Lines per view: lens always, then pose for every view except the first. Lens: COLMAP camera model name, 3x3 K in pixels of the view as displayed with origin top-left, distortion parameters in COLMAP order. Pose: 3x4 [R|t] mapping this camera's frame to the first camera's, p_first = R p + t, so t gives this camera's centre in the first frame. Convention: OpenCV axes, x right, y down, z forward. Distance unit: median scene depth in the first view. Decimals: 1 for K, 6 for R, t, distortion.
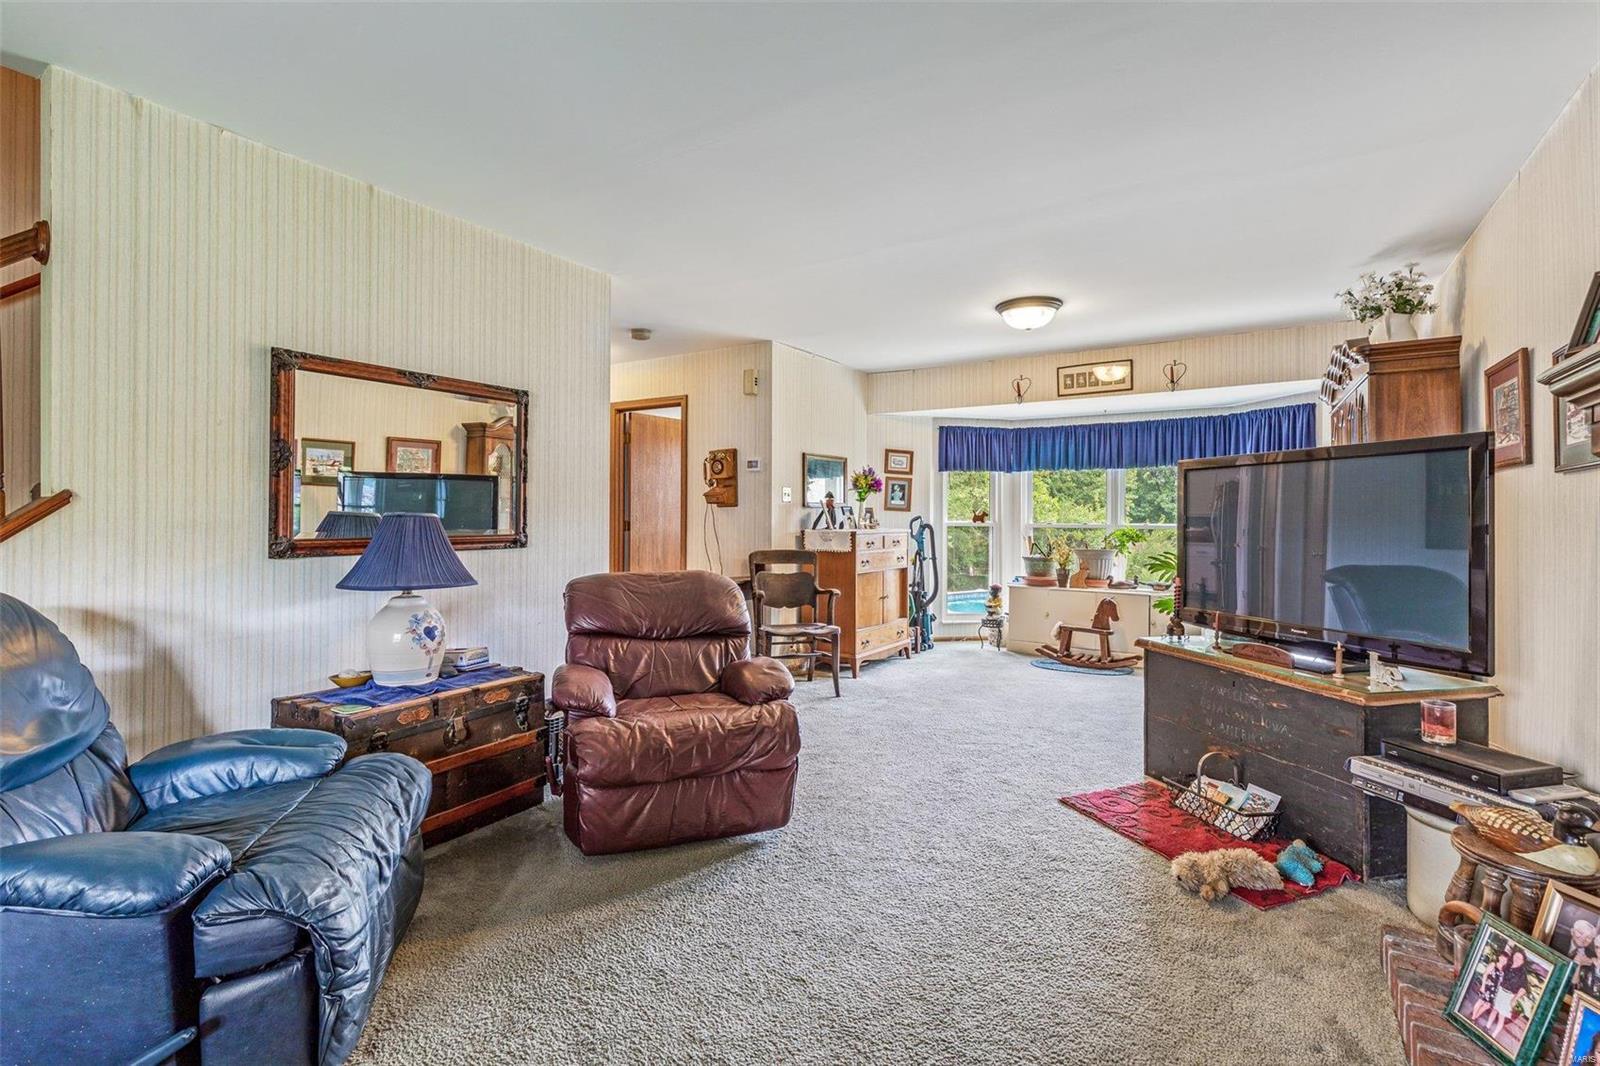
lens RADIAL K [[712.4, 0, 802.2], [0, 712.4, 515.5], [0, 0, 1]] dist [0.001711, -0.000104]
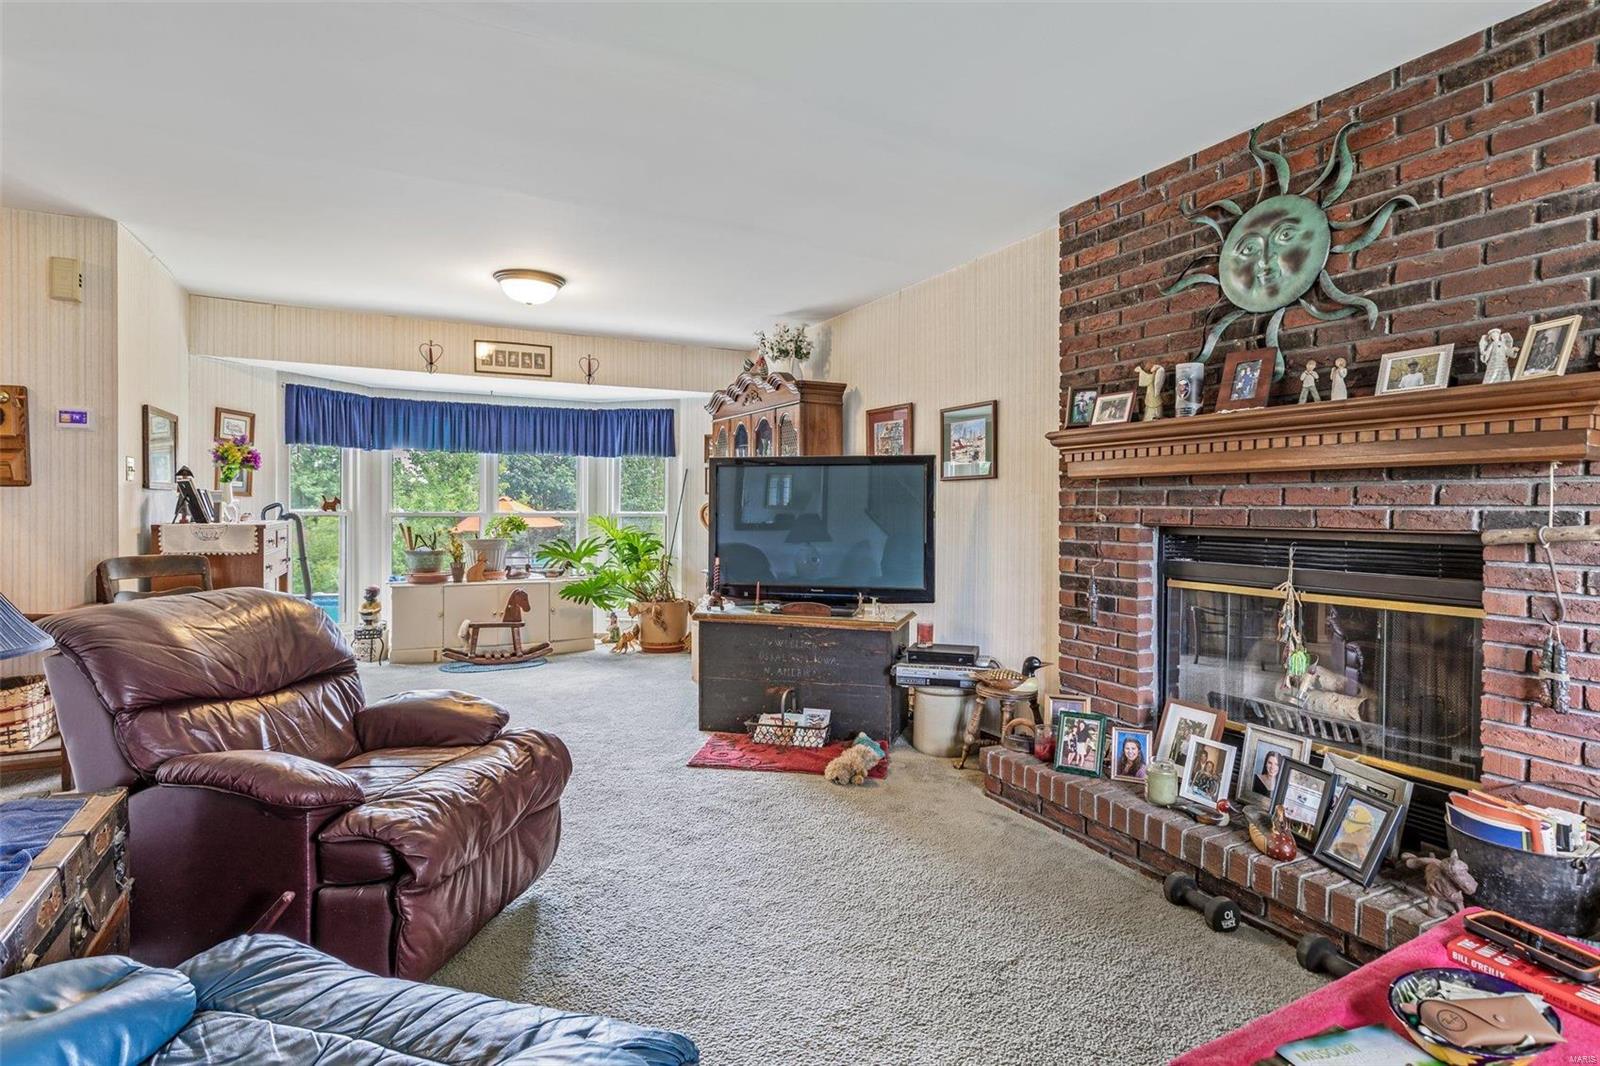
lens RADIAL K [[799.4, 0, 801.4], [0, 799.4, 520.8], [0, 0, 1]] dist [-0.003302, -0.001039]
pose [[0.527552, -0.015262, 0.849386, -0.312906], [-0.004646, 0.999772, 0.020850, -0.000497], [-0.849510, -0.014946, 0.527360, 0.116022]]
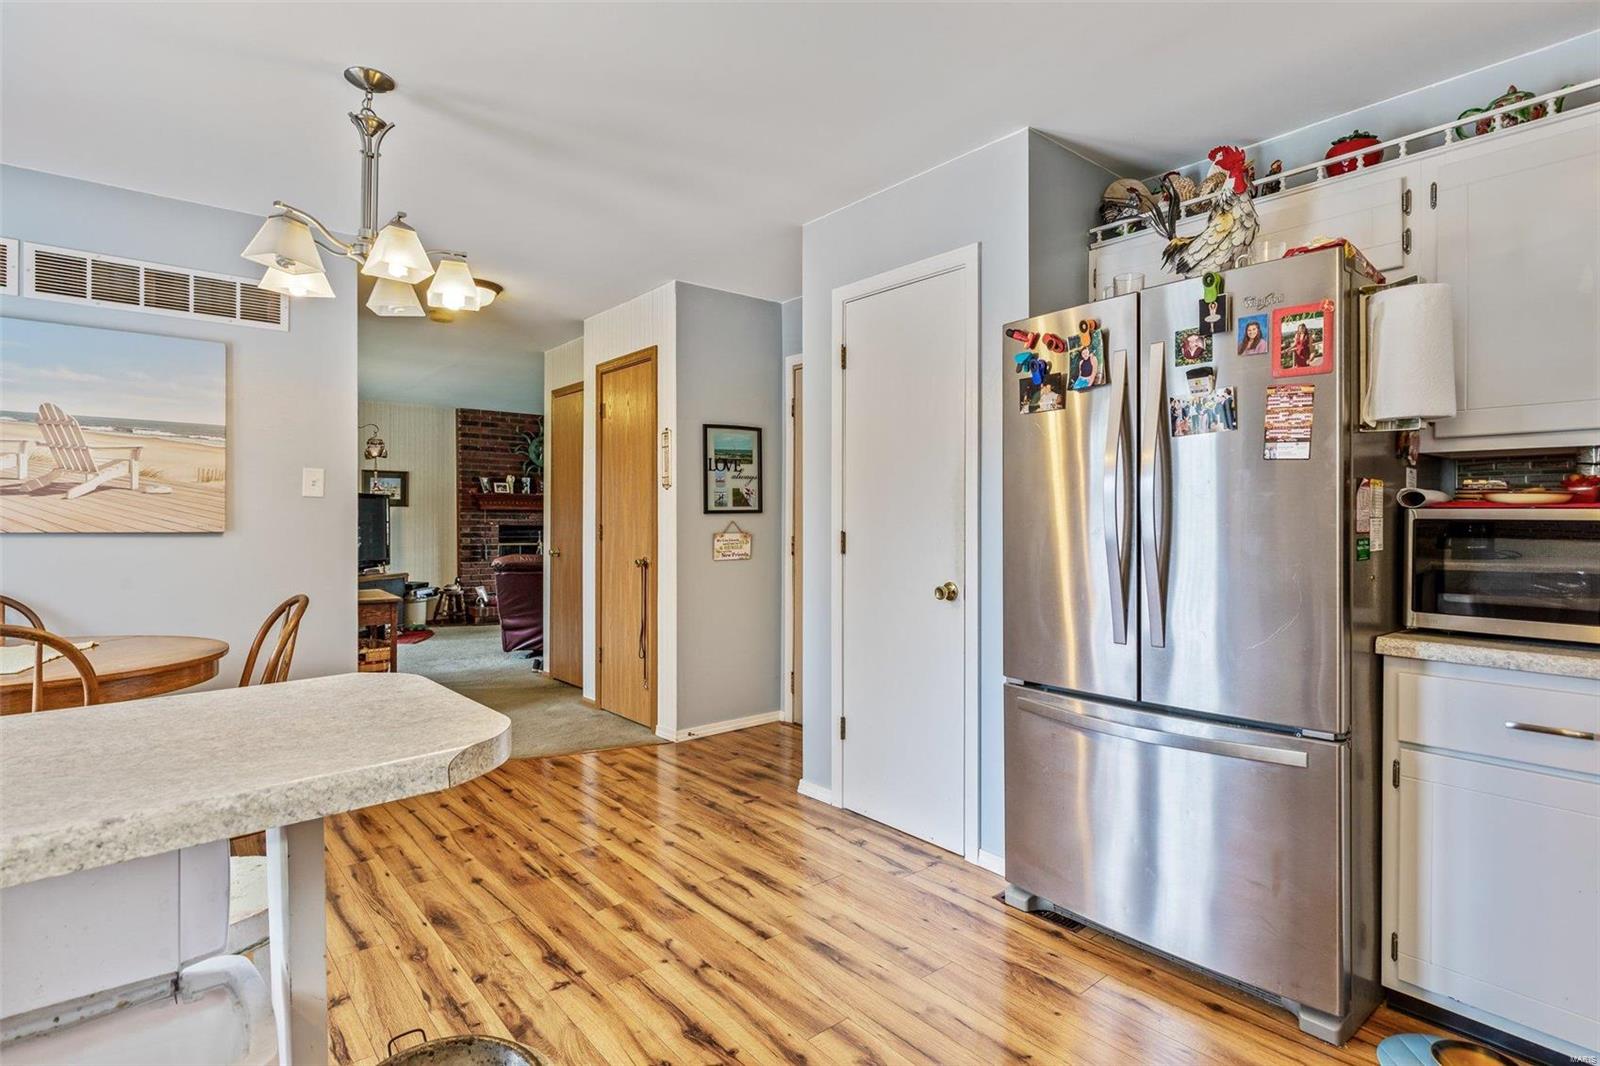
lens RADIAL K [[799.4, 0, 801.4], [0, 799.4, 520.8], [0, 0, 1]] dist [-0.003302, -0.001039]
pose [[-0.944071, -0.004493, 0.329713, -0.871268], [-0.006655, 0.999963, -0.005429, 0.007678], [-0.329676, -0.007320, -0.944066, 1.580363]]
